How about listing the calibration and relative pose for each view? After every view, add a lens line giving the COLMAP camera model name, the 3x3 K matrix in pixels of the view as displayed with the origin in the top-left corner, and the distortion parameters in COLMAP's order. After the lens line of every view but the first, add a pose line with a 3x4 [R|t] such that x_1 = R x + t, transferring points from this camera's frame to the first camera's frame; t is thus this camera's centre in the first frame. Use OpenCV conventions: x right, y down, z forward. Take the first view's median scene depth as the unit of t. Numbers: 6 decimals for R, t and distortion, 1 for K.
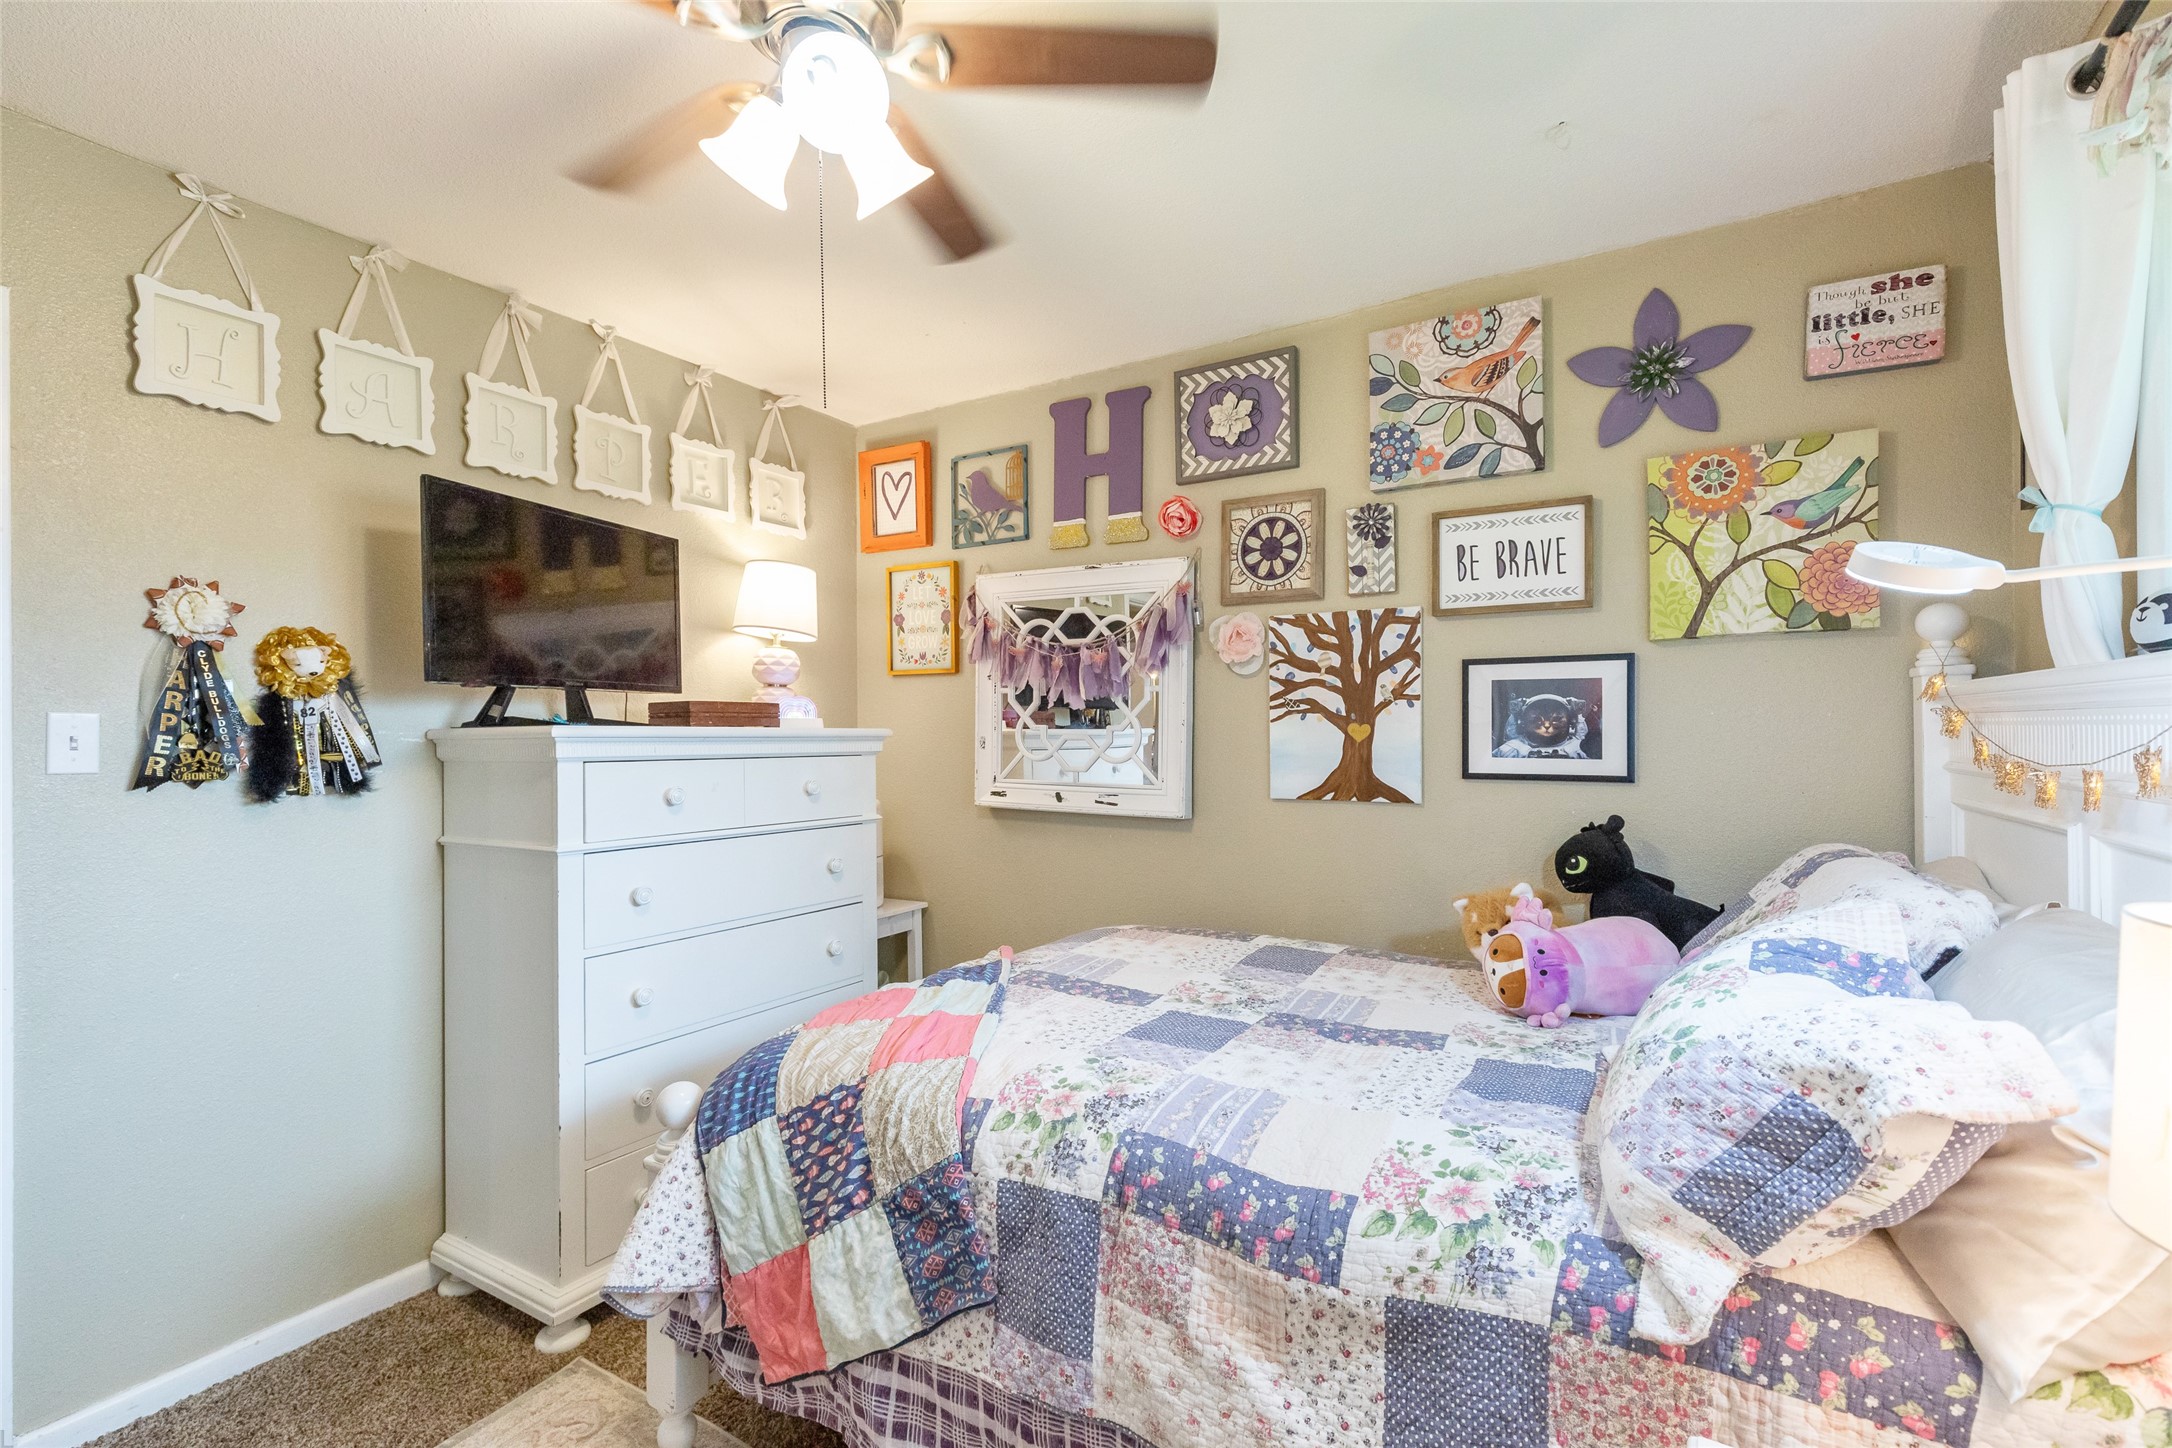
lens RADIAL K [[990.9, 0, 1092.1], [0, 990.9, 730.5], [0, 0, 1]] dist [0.004175, -0.000038]
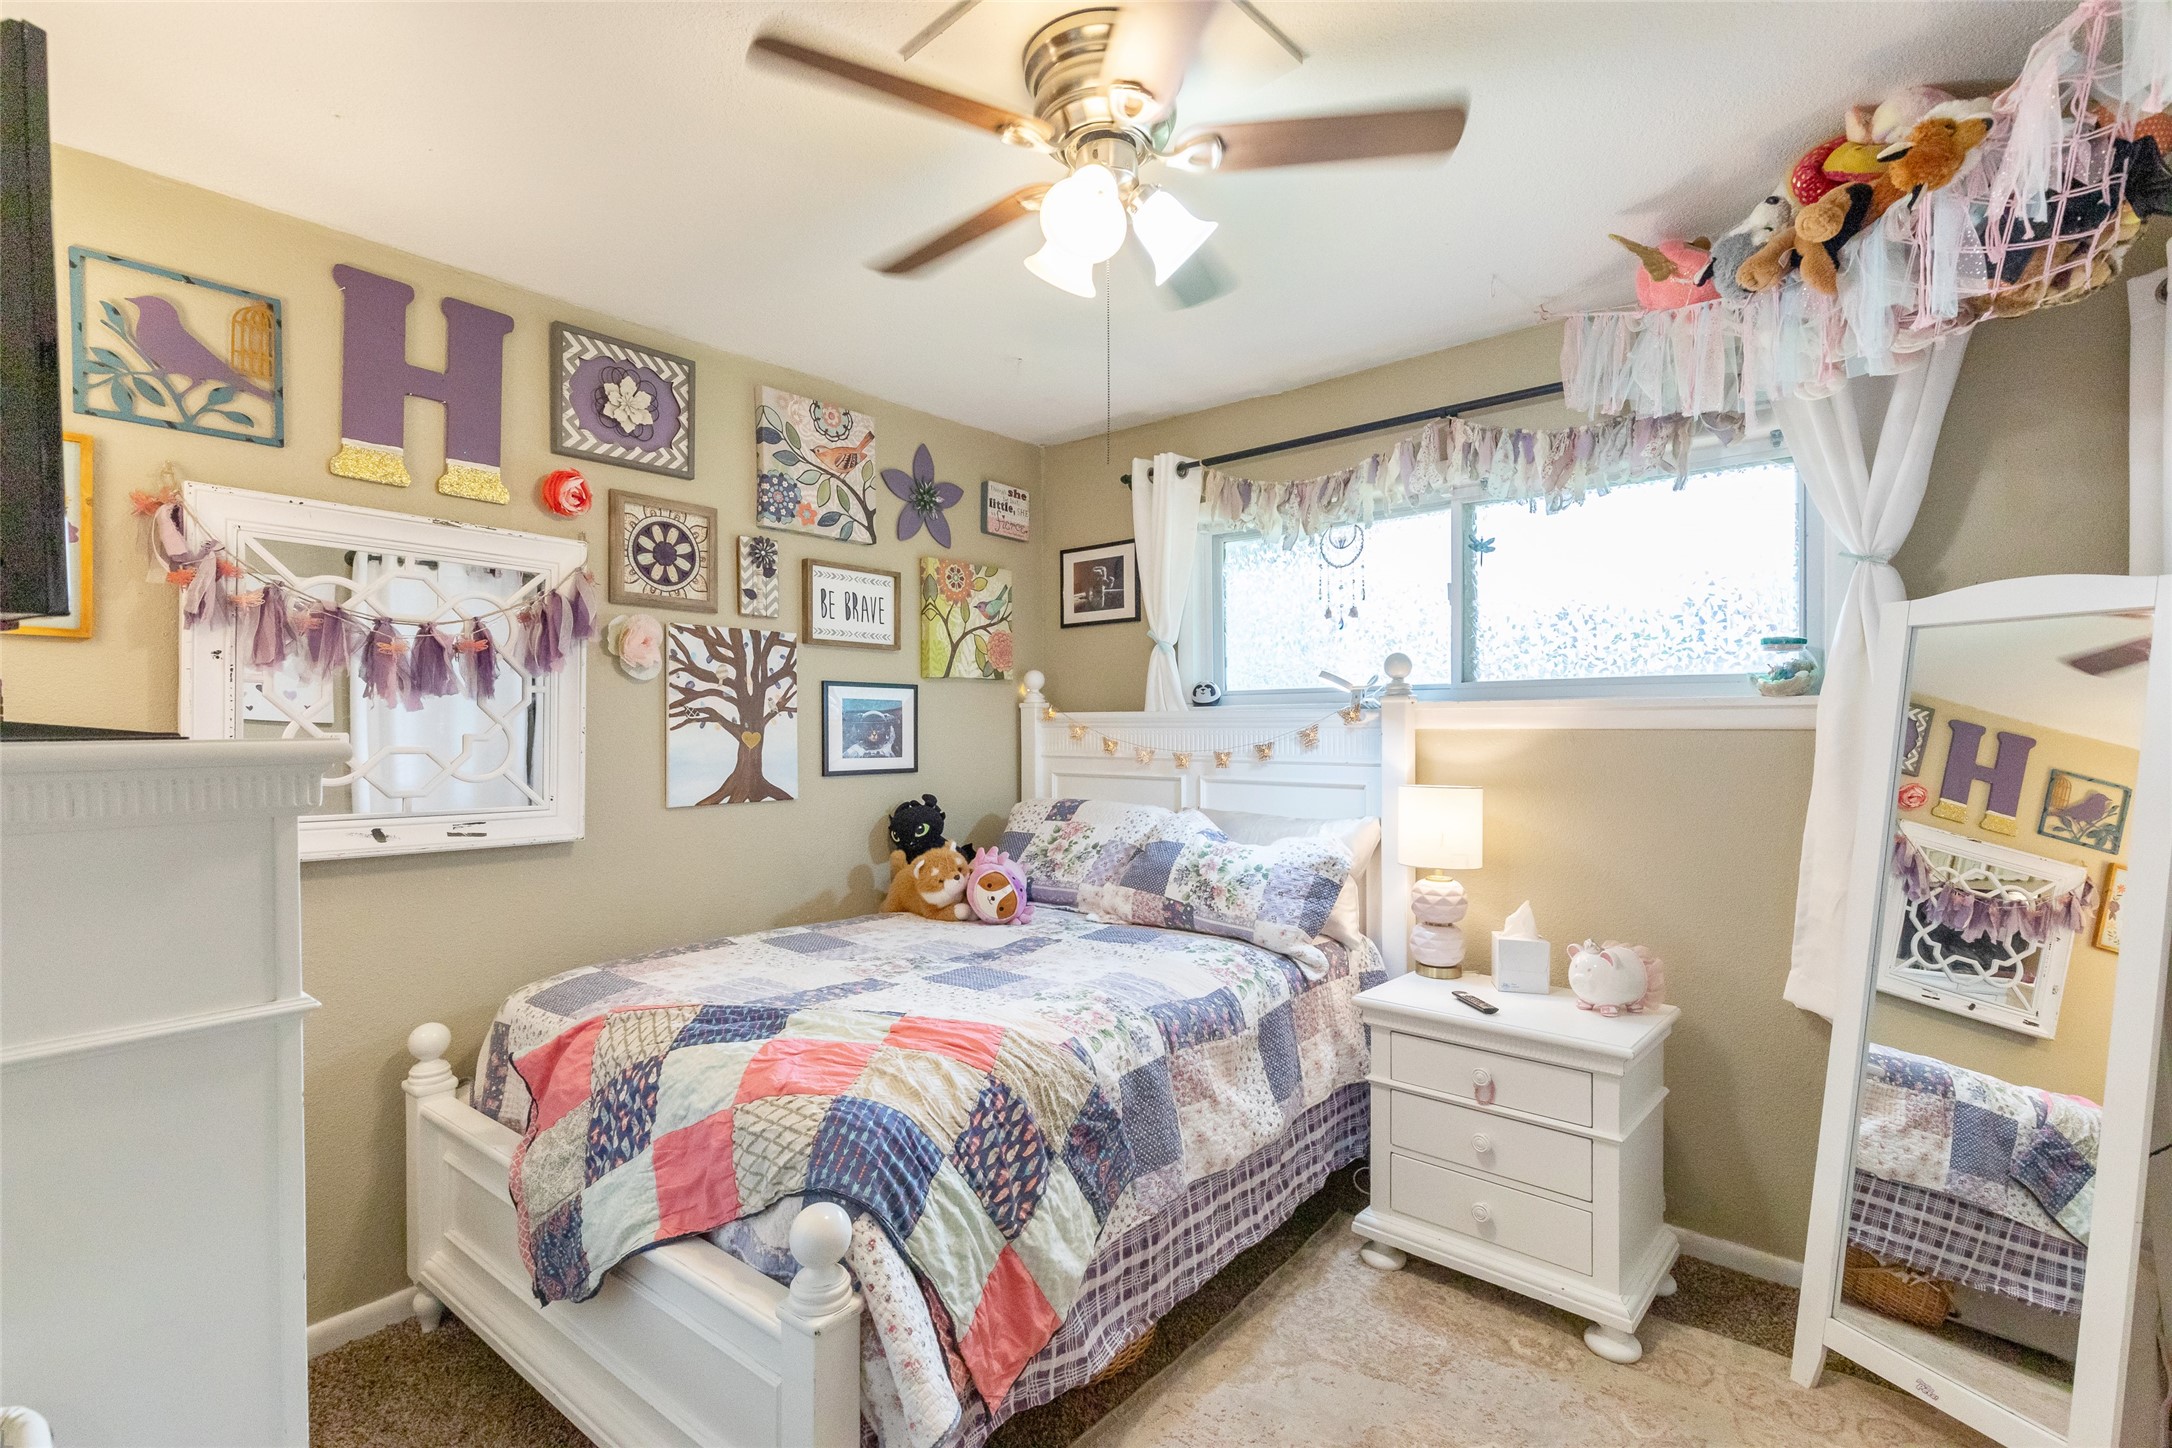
lens RADIAL K [[990.9, 0, 1092.1], [0, 990.9, 730.5], [0, 0, 1]] dist [0.004175, -0.000038]
pose [[0.145276, 0.002296, 0.989388, -0.769359], [0.001840, 0.999995, -0.002591, -0.004977], [-0.989389, 0.002196, 0.145271, 0.460973]]
